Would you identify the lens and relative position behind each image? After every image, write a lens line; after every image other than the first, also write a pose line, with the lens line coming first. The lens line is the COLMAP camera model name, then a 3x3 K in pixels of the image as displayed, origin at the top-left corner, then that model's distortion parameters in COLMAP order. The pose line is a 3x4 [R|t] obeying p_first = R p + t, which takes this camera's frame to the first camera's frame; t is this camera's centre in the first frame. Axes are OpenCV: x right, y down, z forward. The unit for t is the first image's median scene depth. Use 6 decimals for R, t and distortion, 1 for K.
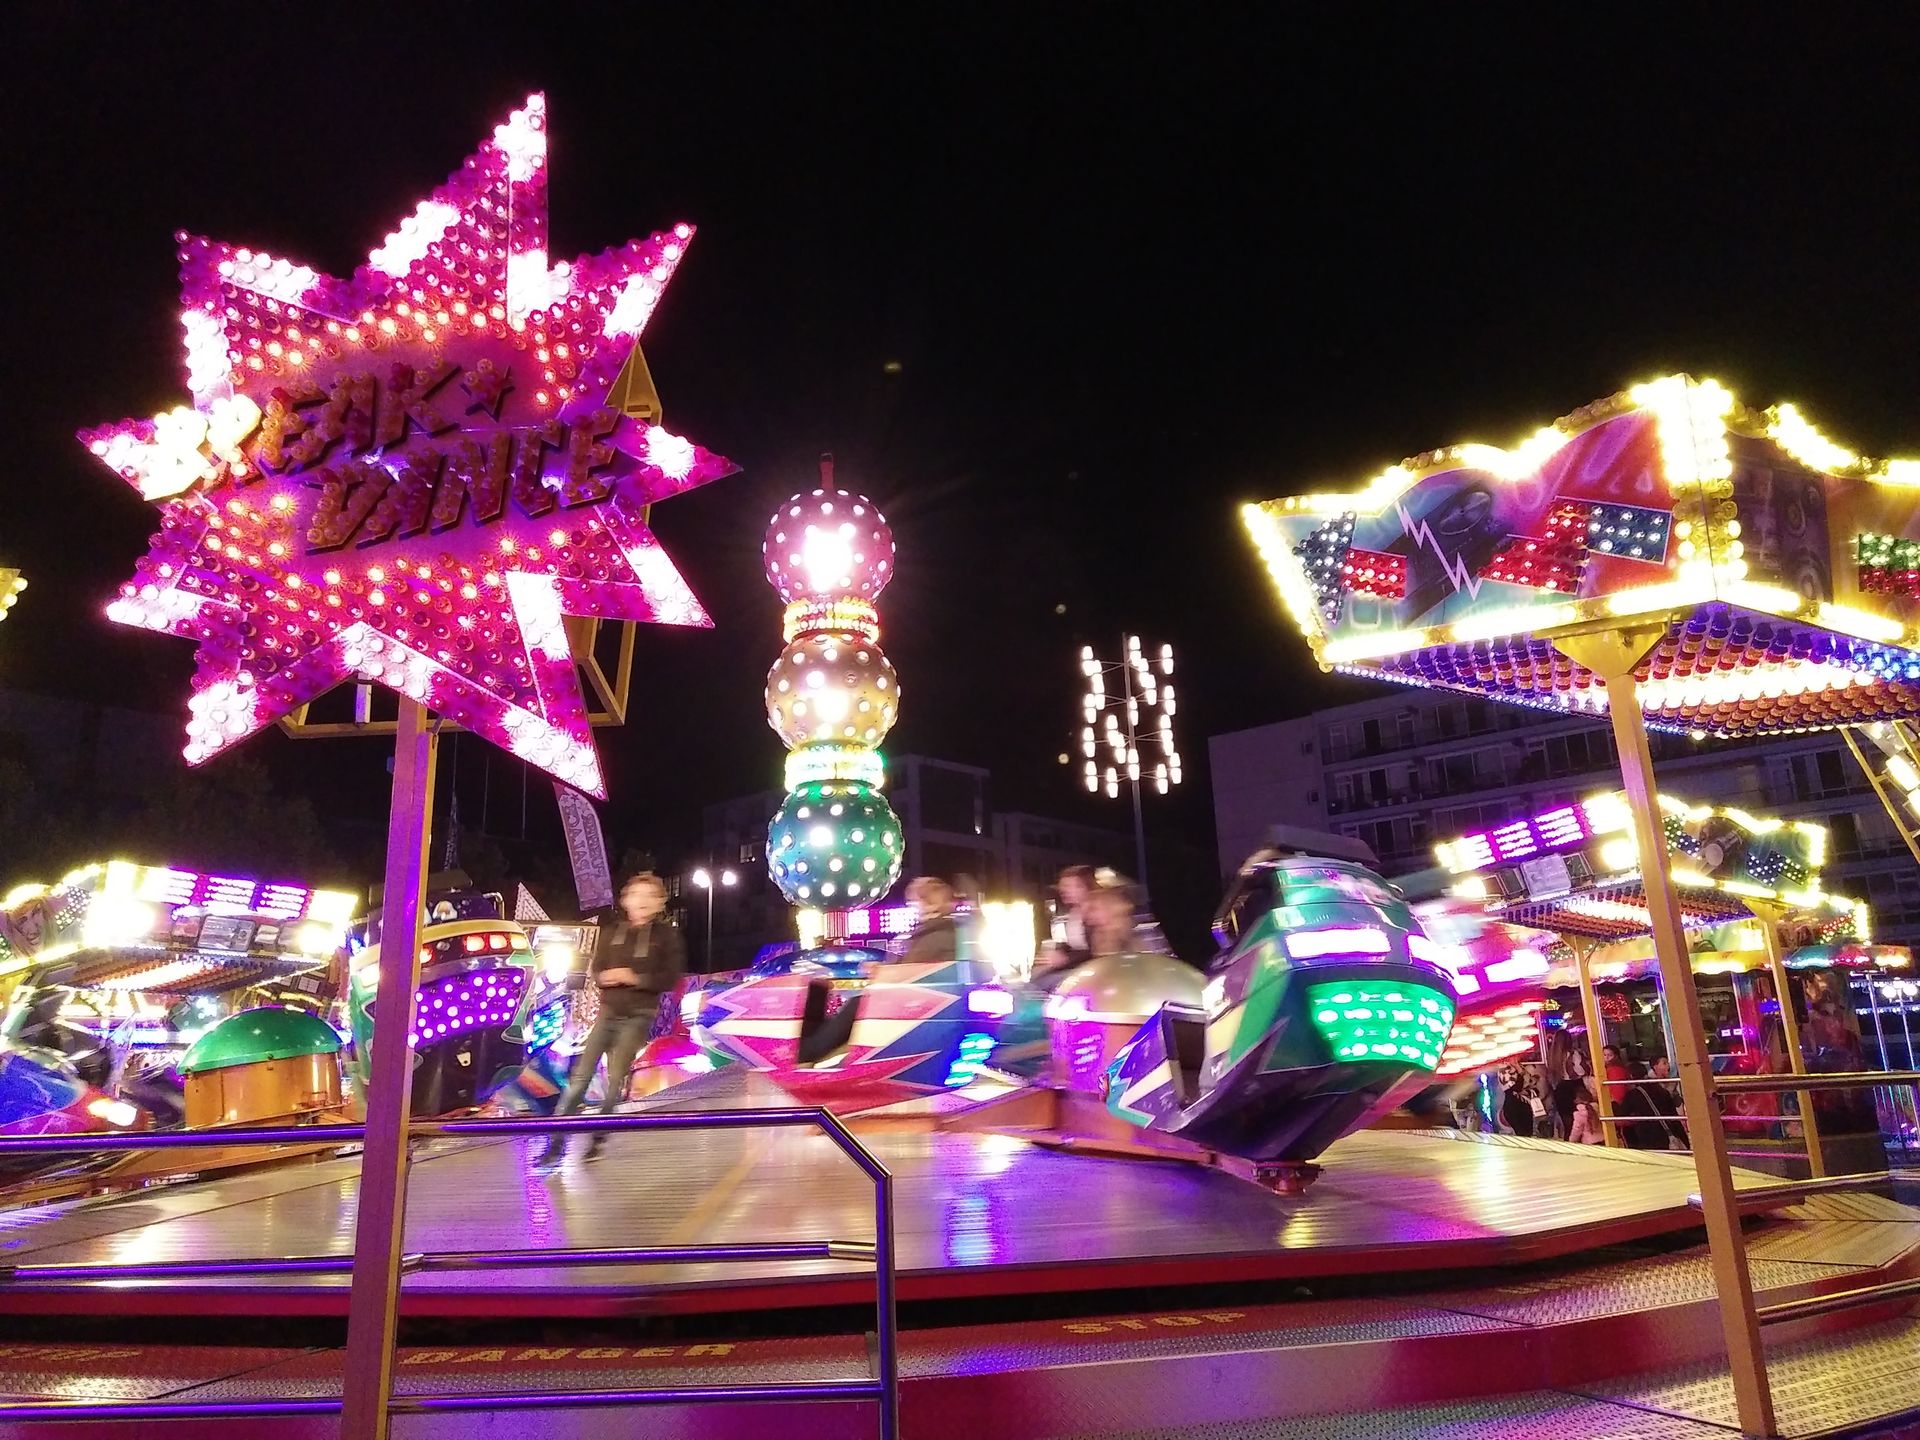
lens RADIAL K [[1405.5, 0, 960.0], [0, 1405.5, 720.0], [0, 0, 1]] dist [-0.004488, -0.002536]
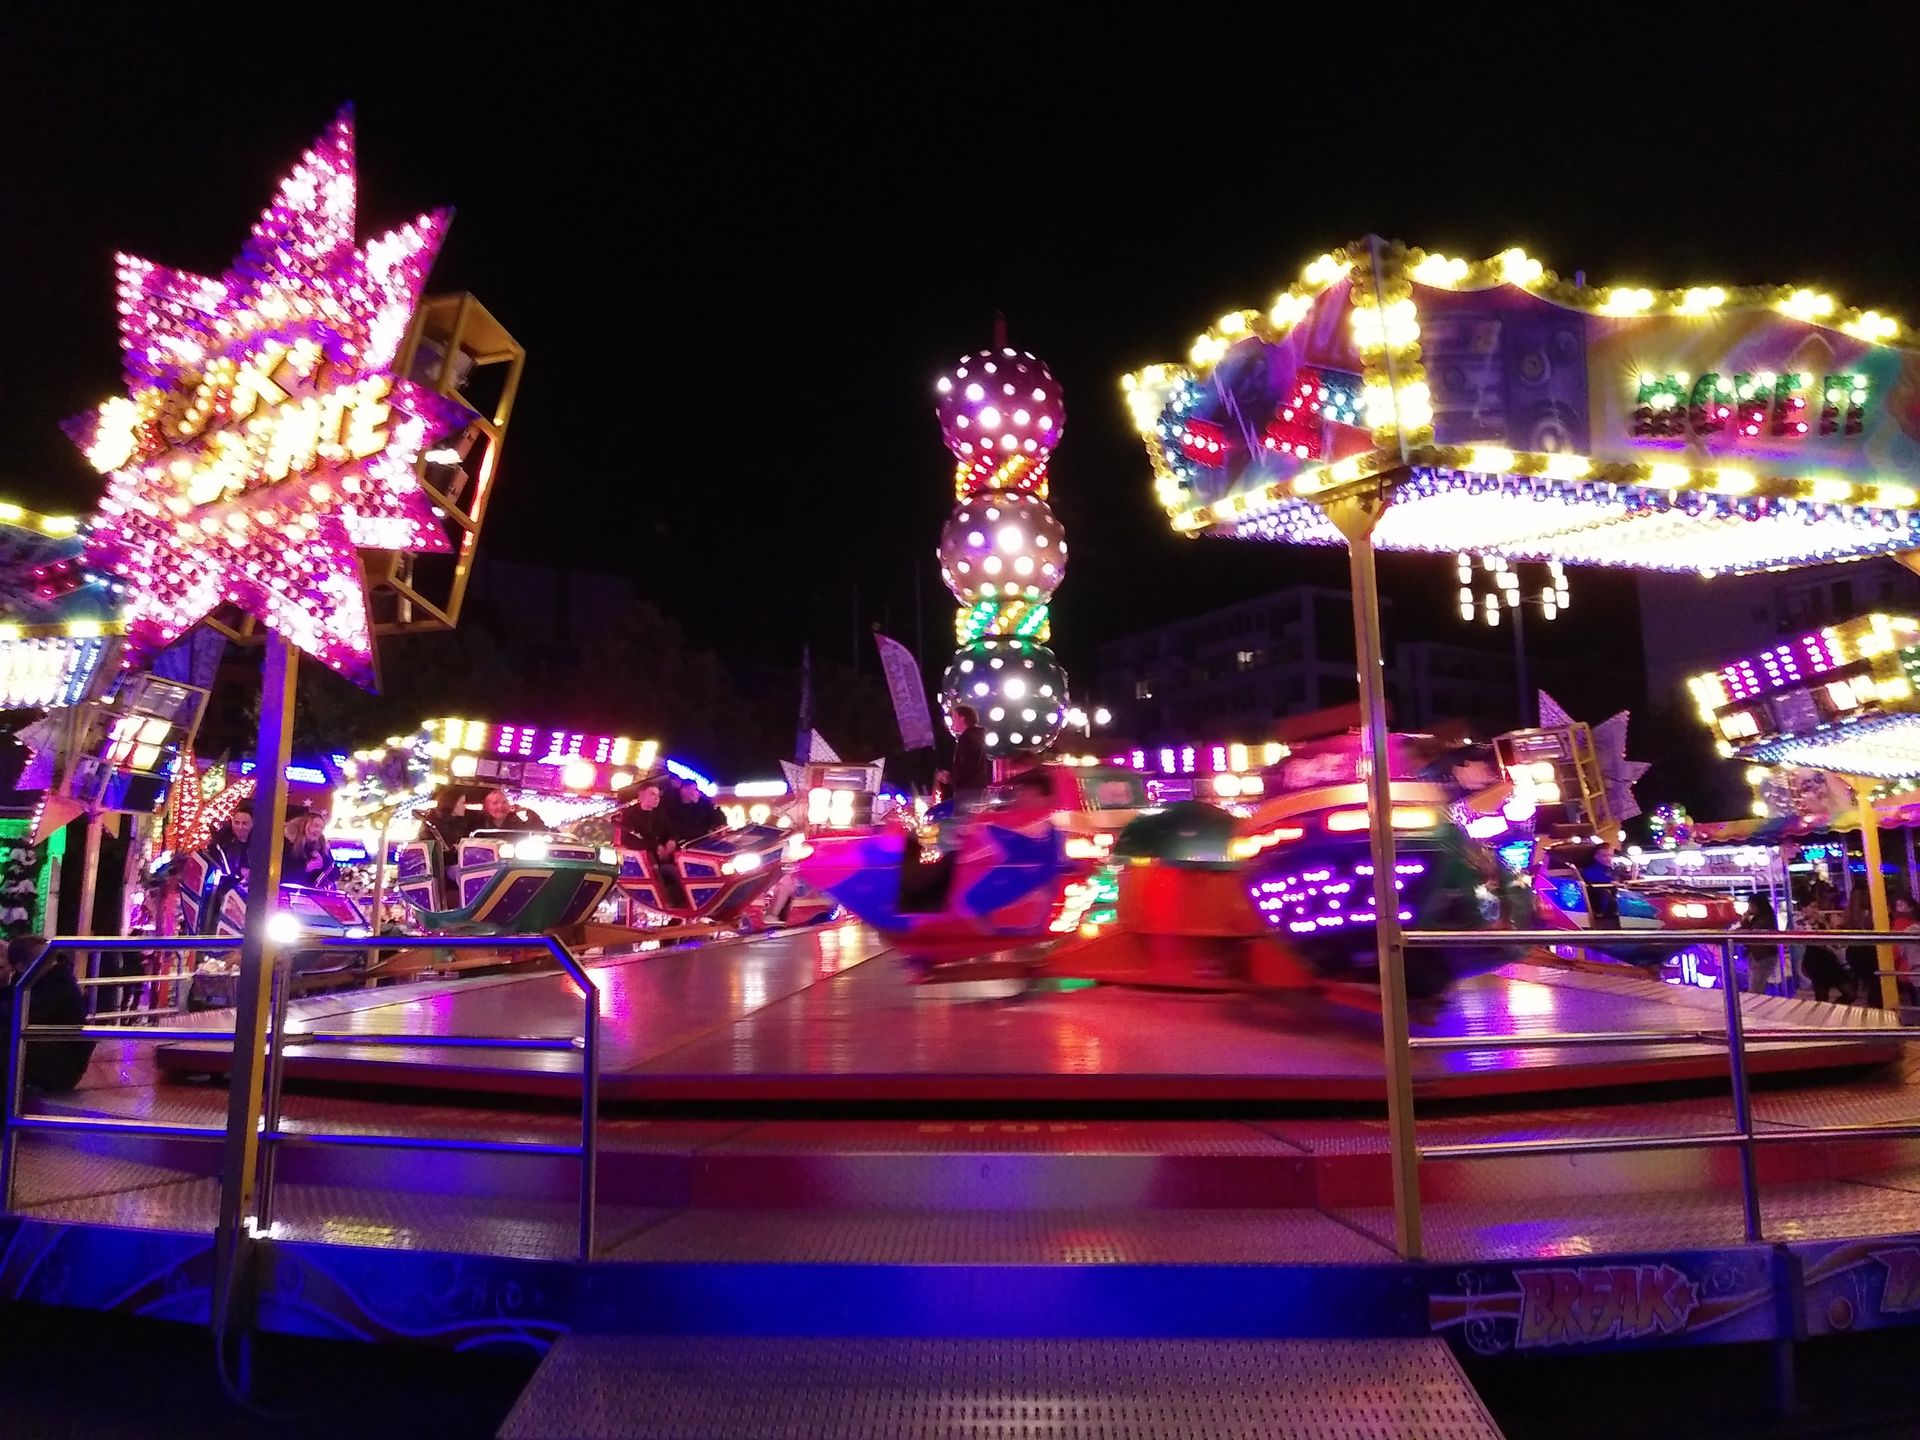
lens RADIAL K [[1419.0, 0, 960.0], [0, 1419.0, 720.0], [0, 0, 1]] dist [0.010790, 0.000235]
pose [[0.959876, -0.013832, -0.280084, 0.175432], [0.046131, 0.992965, 0.109057, -0.010346], [0.276605, -0.117601, 0.953761, -0.026143]]
